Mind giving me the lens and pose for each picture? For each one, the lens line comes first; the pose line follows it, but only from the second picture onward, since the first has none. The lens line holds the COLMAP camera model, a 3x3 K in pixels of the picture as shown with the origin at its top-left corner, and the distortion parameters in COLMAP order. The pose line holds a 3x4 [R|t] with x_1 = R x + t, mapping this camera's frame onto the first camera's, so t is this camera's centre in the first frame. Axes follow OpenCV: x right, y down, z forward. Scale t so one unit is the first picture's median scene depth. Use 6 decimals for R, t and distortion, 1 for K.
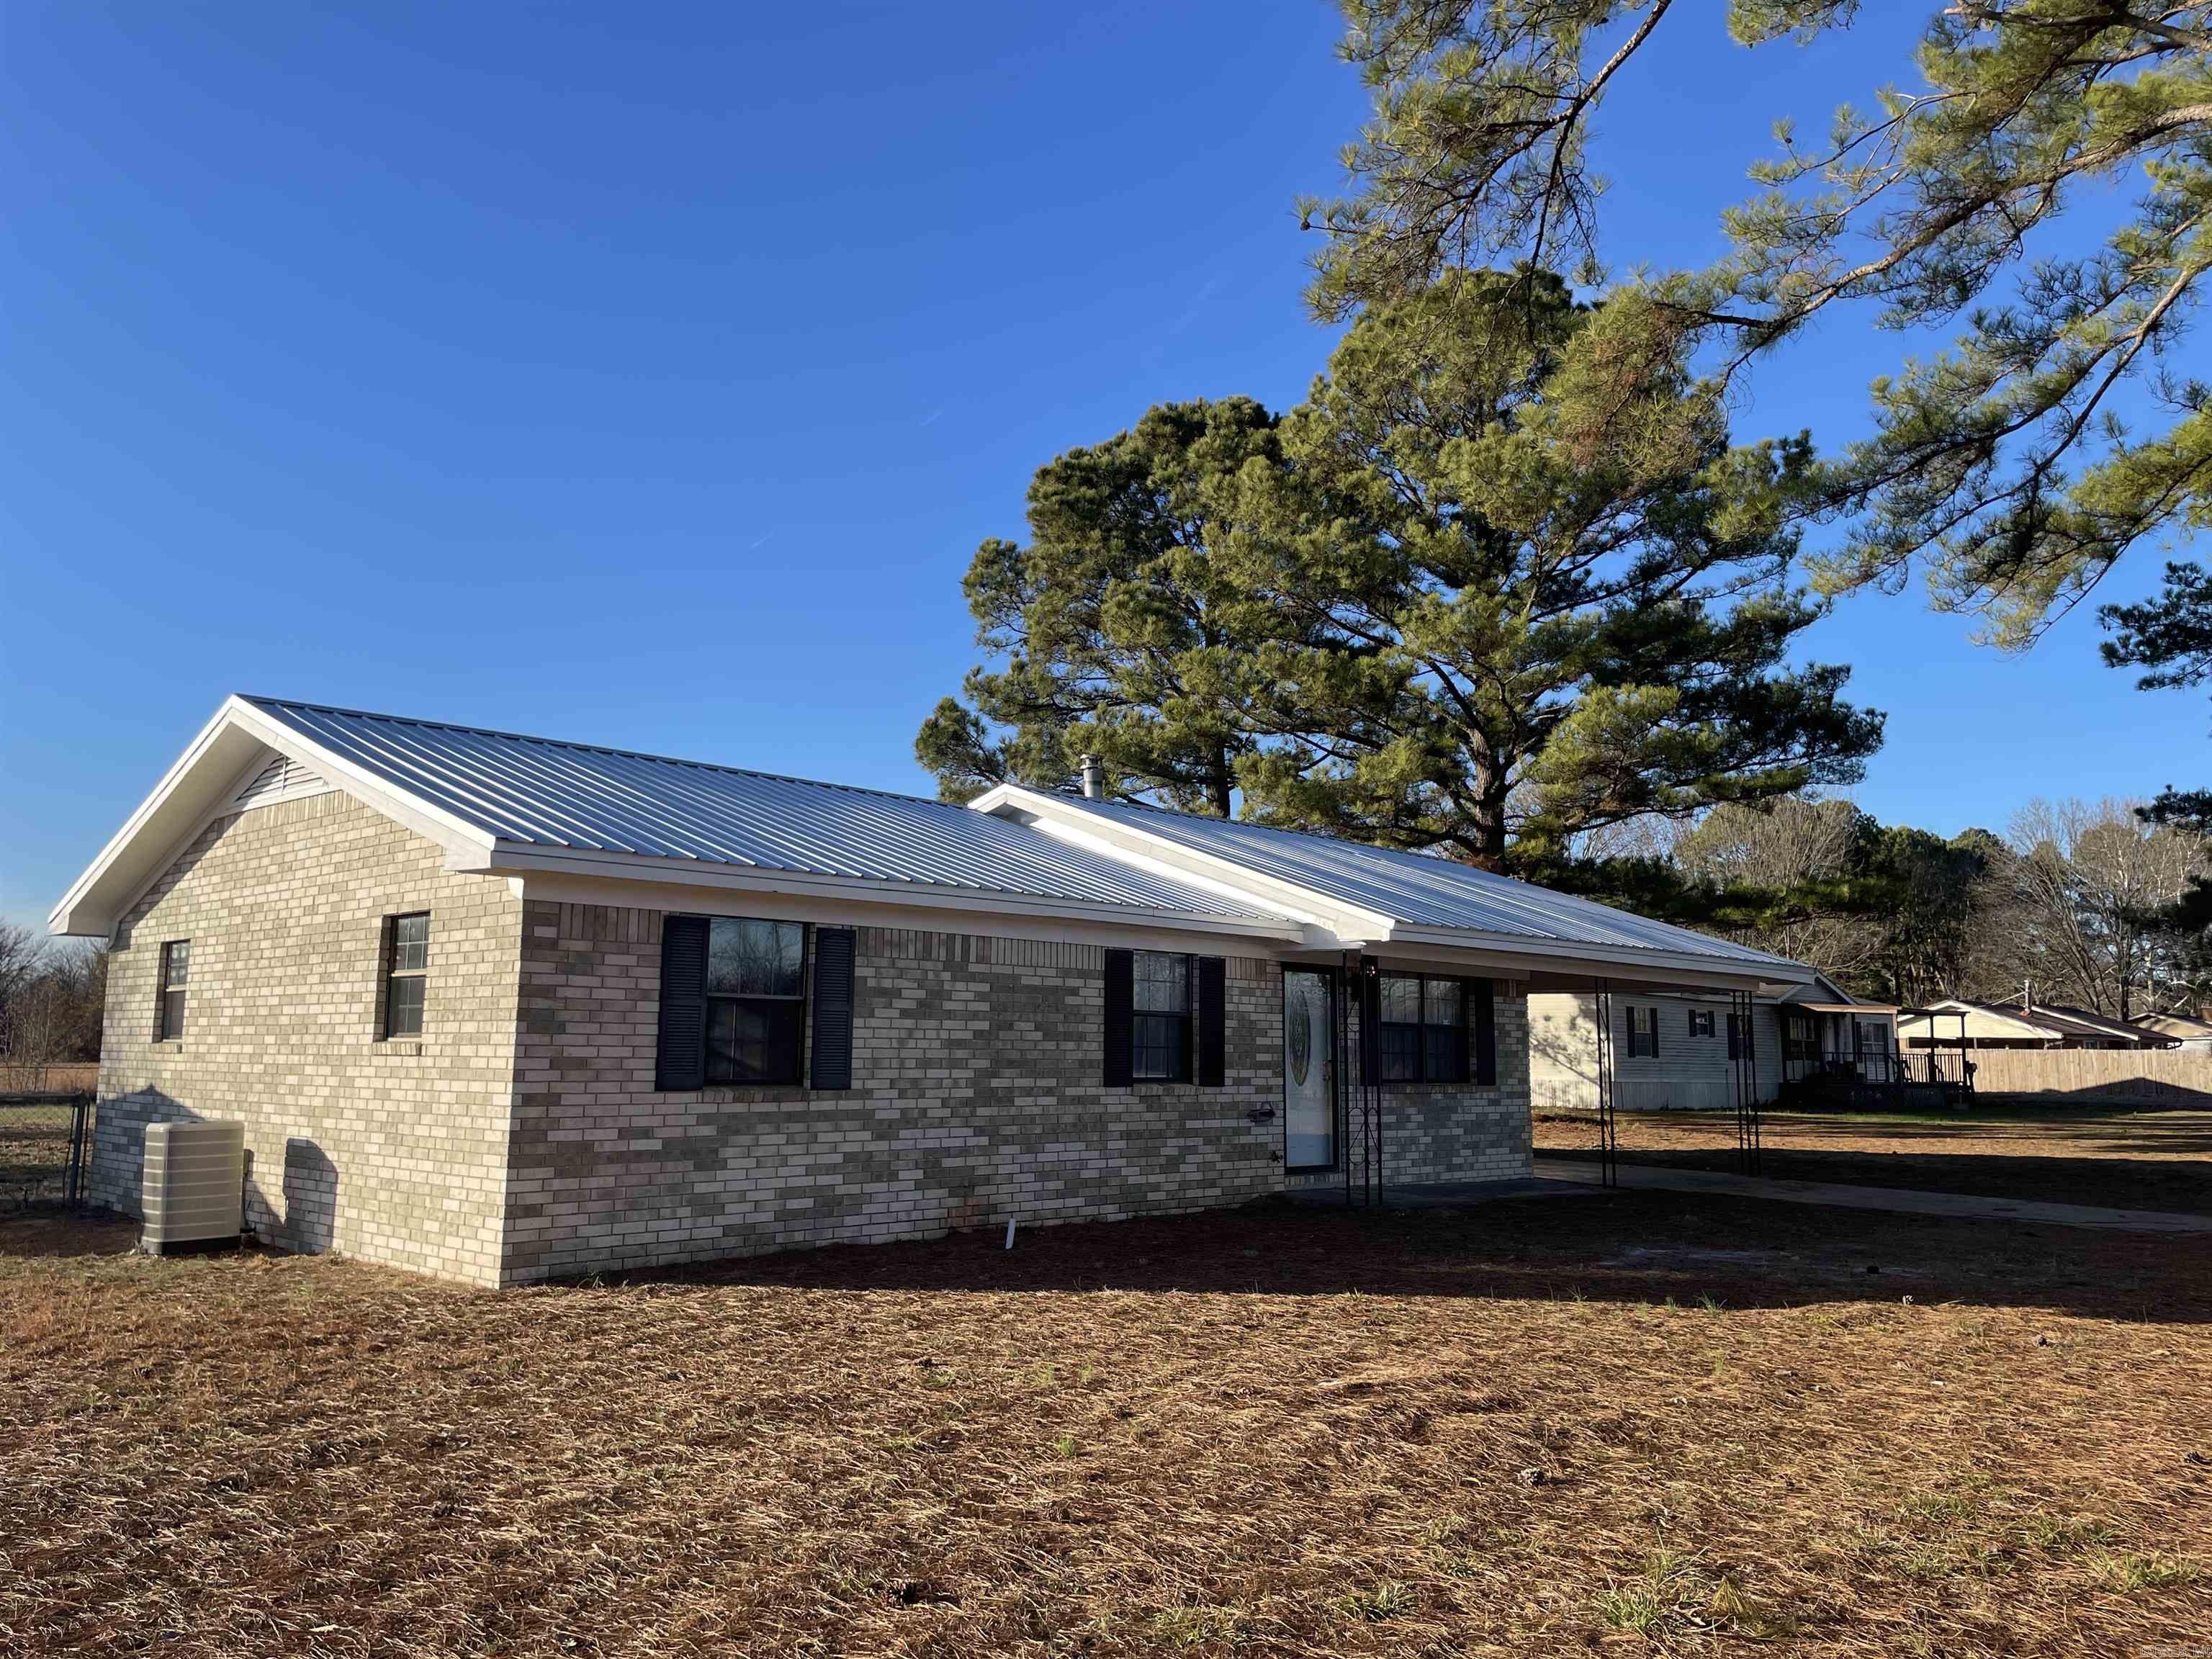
lens RADIAL K [[1669.7, 0, 1099.0], [0, 1669.7, 810.5], [0, 0, 1]] dist [0.088708, -0.118174]
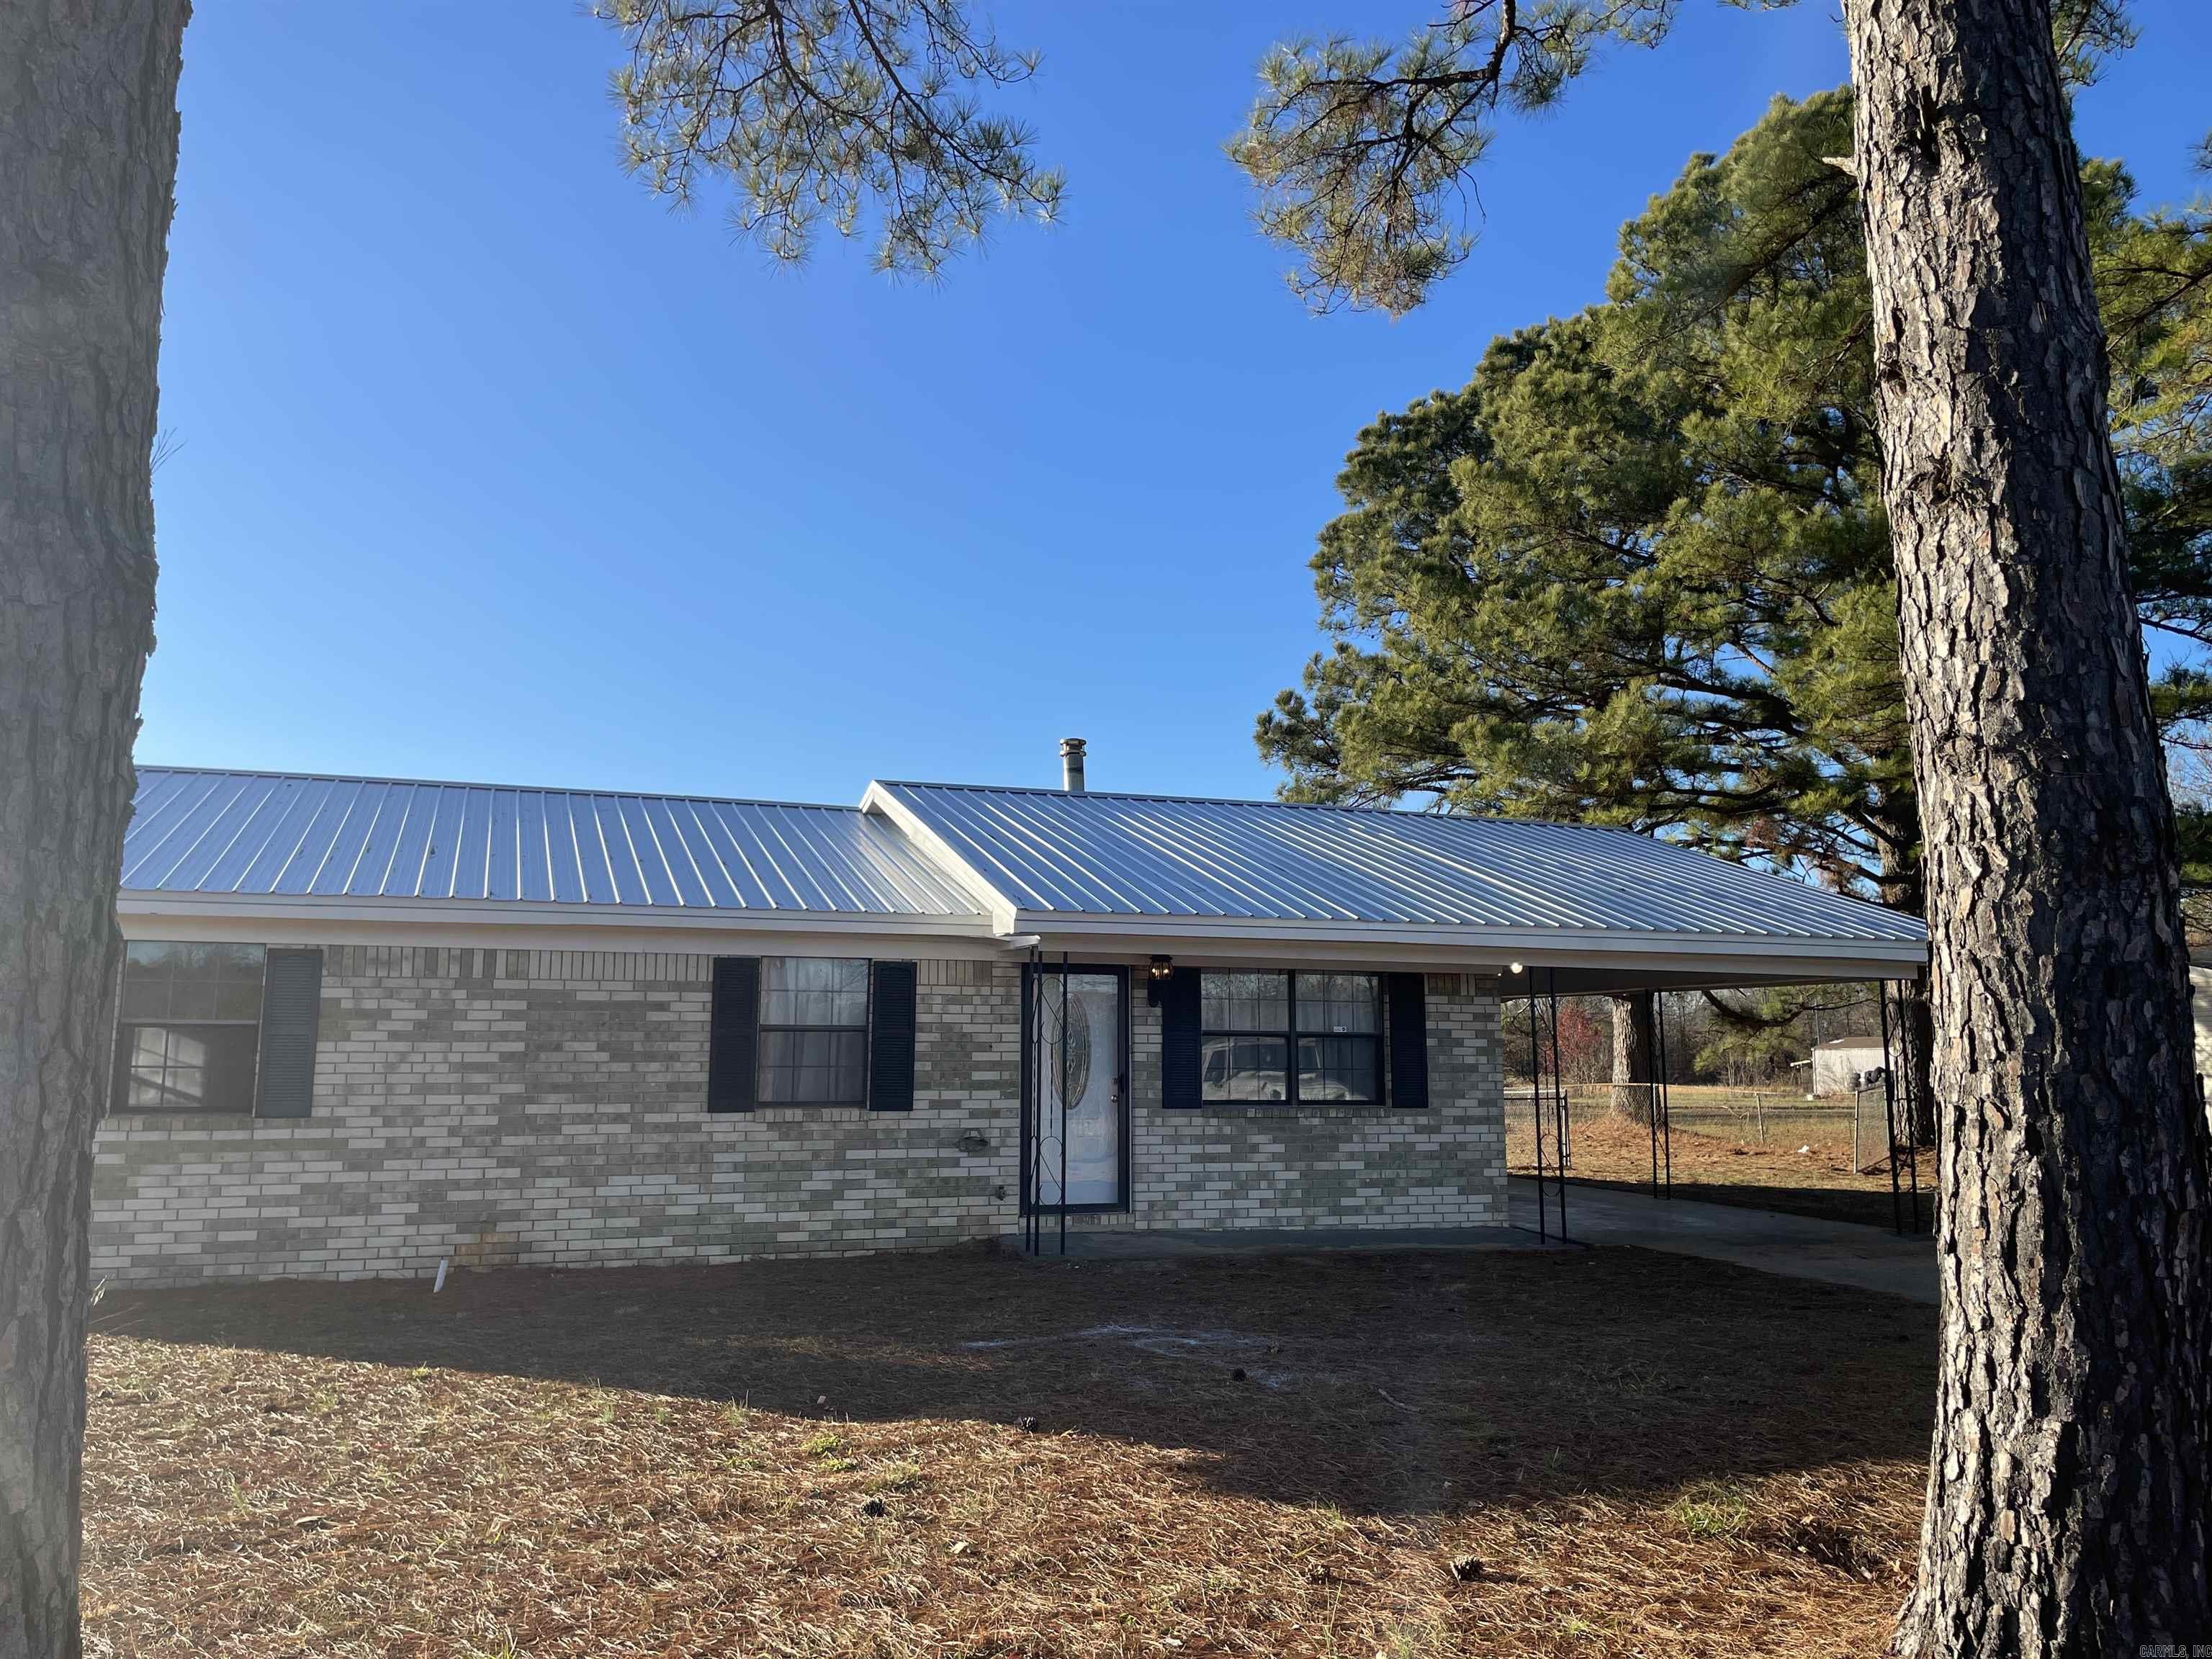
lens RADIAL K [[1669.7, 0, 1101.8], [0, 1669.7, 814.1], [0, 0, 1]] dist [0.088708, -0.118174]
pose [[0.899851, -0.070926, -0.430393, 0.609533], [0.069095, 0.997411, -0.019906, 0.040602], [0.430690, -0.011825, 0.902422, 0.295766]]
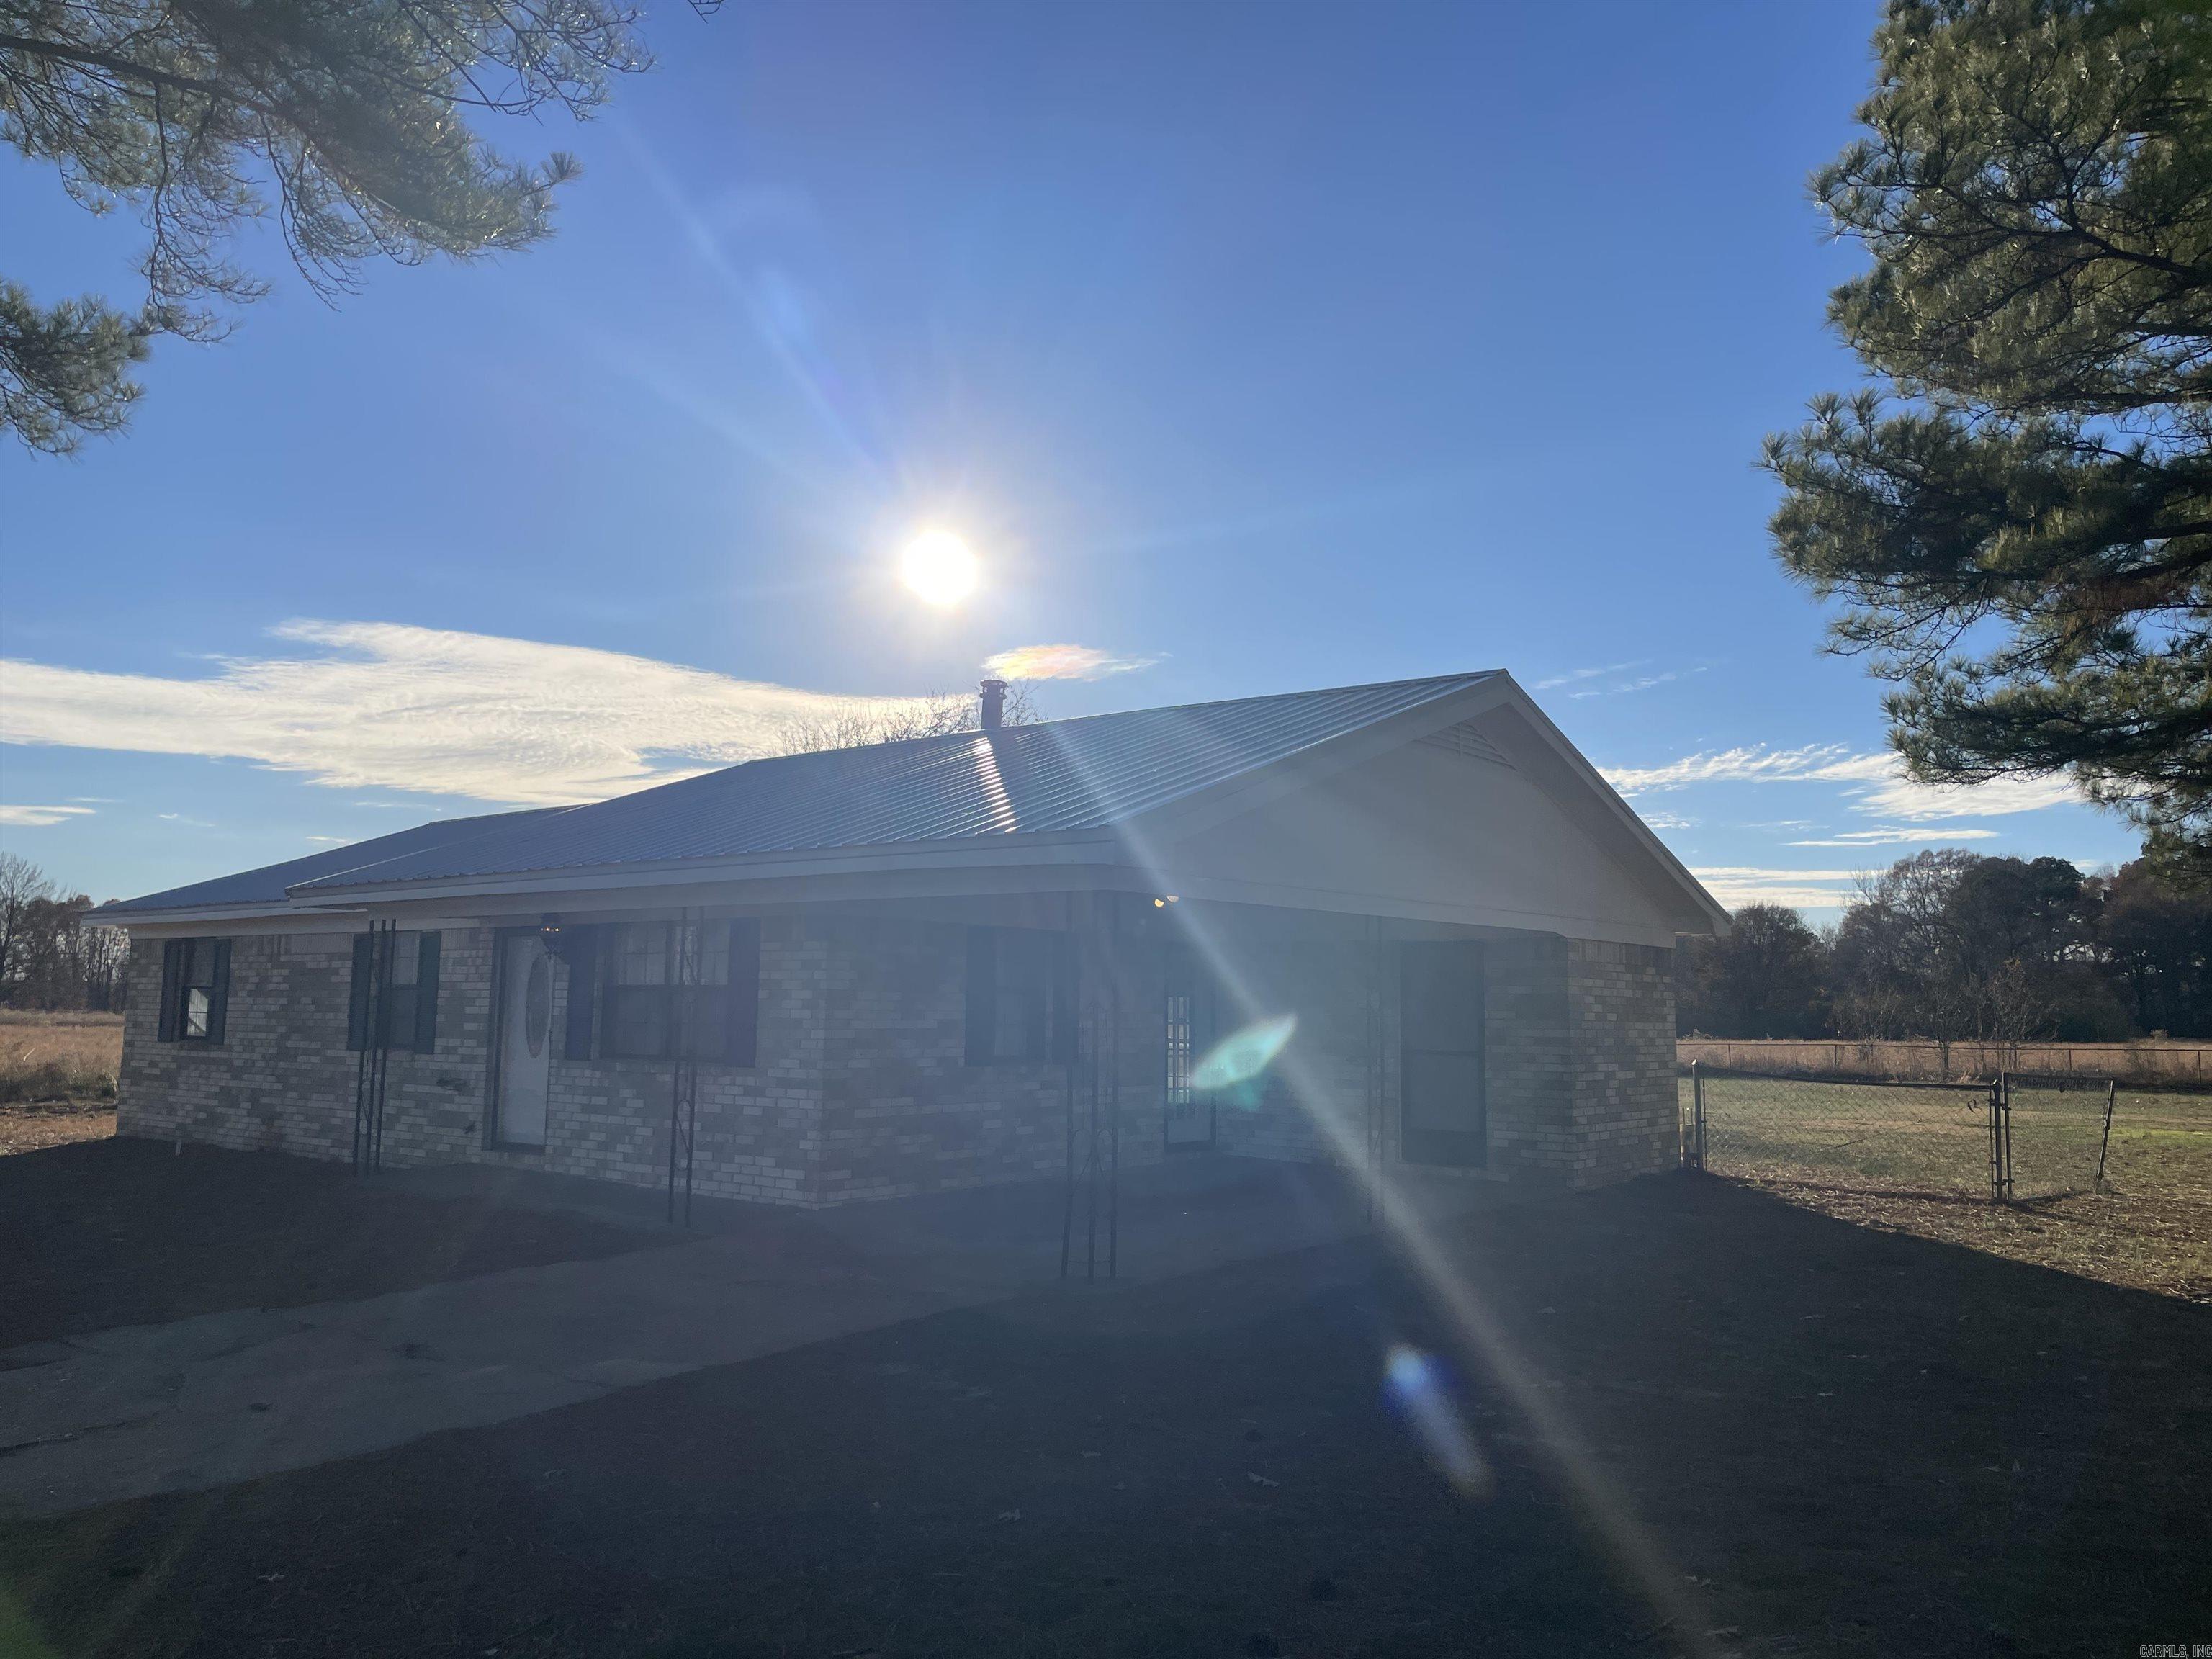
lens RADIAL K [[1669.7, 0, 1115.4], [0, 1669.7, 832.8], [0, 0, 1]] dist [0.088708, -0.118174]
pose [[0.102113, -0.118367, -0.987705, 1.308061], [0.129080, 0.986078, -0.104827, 0.216892], [0.986363, -0.116789, 0.115971, 1.467201]]
